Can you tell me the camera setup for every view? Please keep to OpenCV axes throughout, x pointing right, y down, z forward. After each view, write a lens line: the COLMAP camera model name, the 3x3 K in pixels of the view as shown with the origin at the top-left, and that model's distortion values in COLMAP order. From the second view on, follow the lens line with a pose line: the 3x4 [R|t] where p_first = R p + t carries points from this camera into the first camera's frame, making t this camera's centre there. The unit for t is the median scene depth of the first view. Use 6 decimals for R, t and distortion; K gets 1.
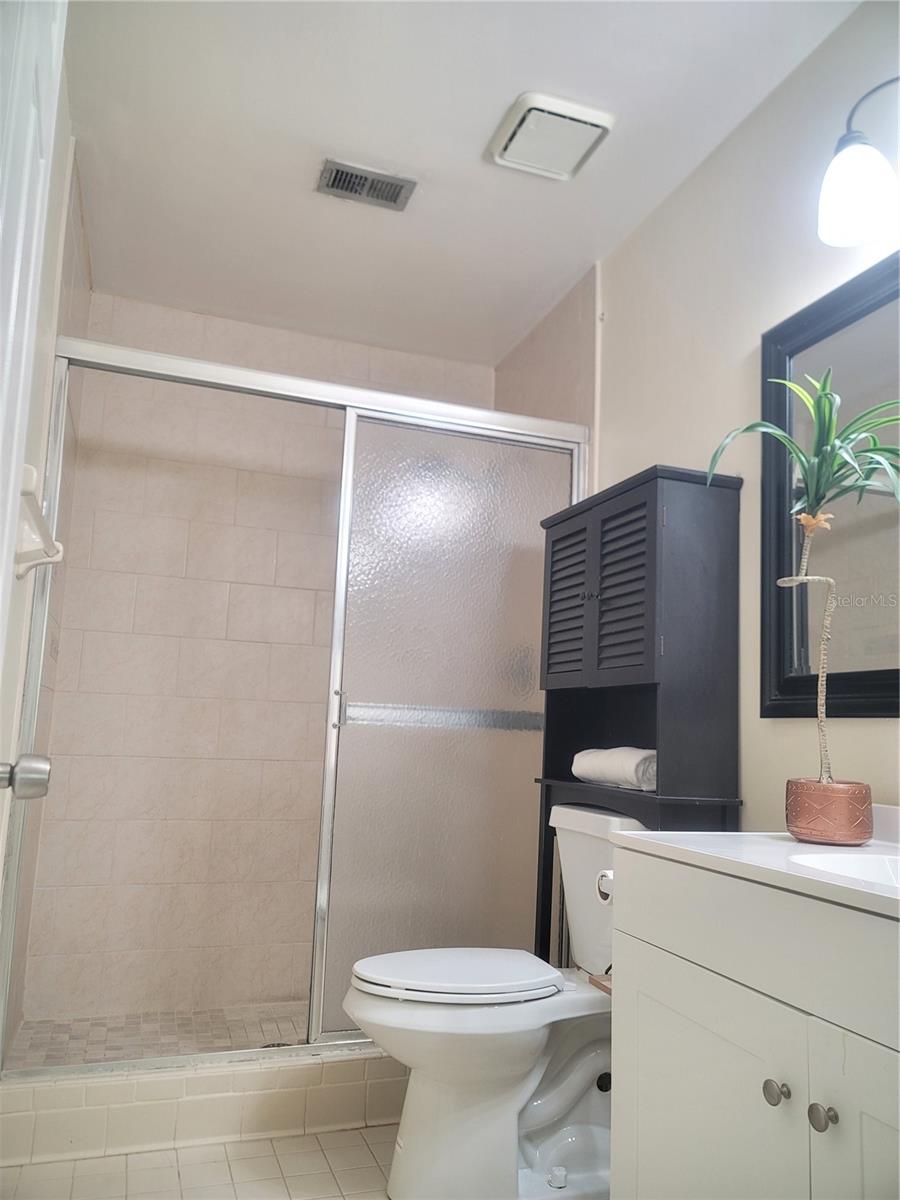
lens RADIAL K [[887.5, 0, 449.5], [0, 887.5, 636.2], [0, 0, 1]] dist [0.055854, -0.032250]
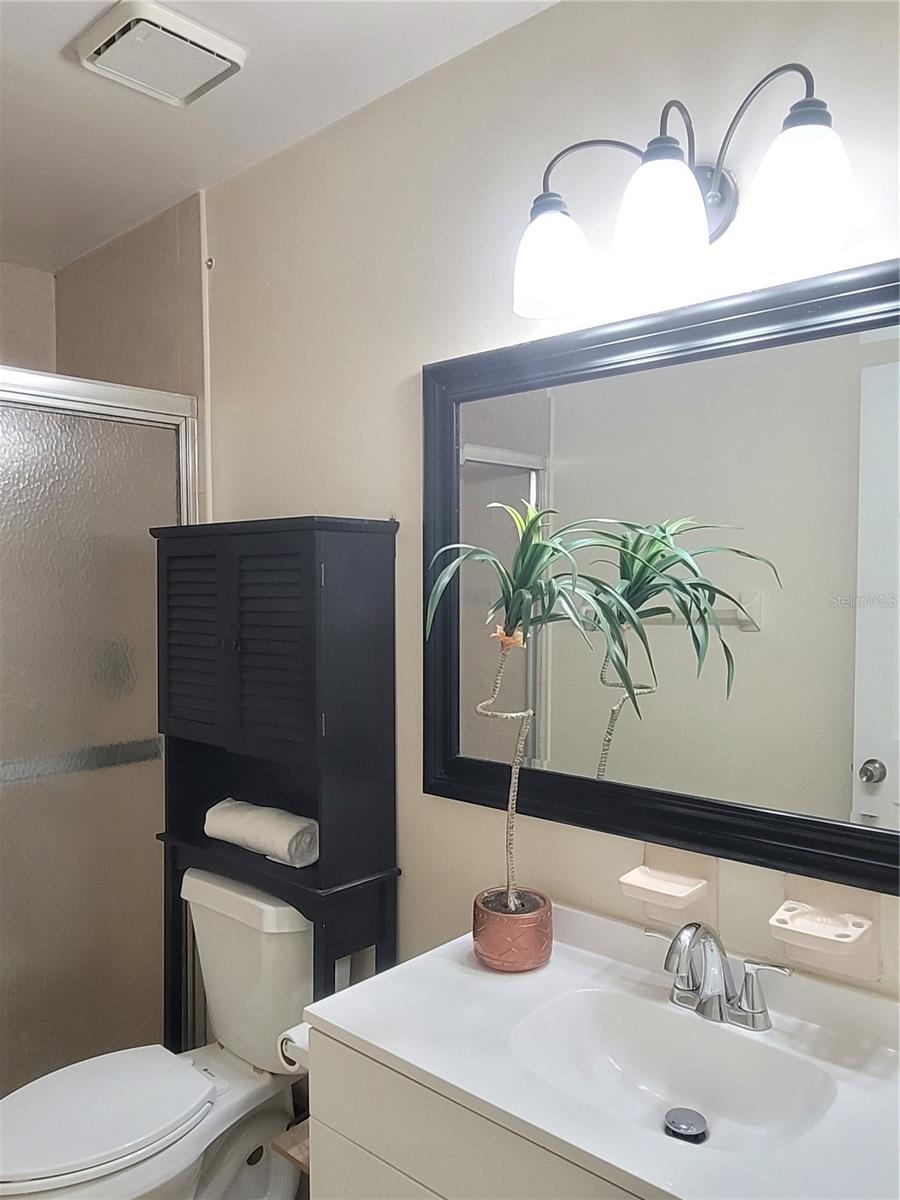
lens RADIAL K [[896.8, 0, 438.6], [0, 896.8, 621.7], [0, 0, 1]] dist [-0.005075, -0.010064]
pose [[0.881391, -0.059525, 0.468621, -0.062069], [-0.017676, 0.987179, 0.158638, -0.204099], [-0.472056, -0.148106, 0.869039, 0.164790]]
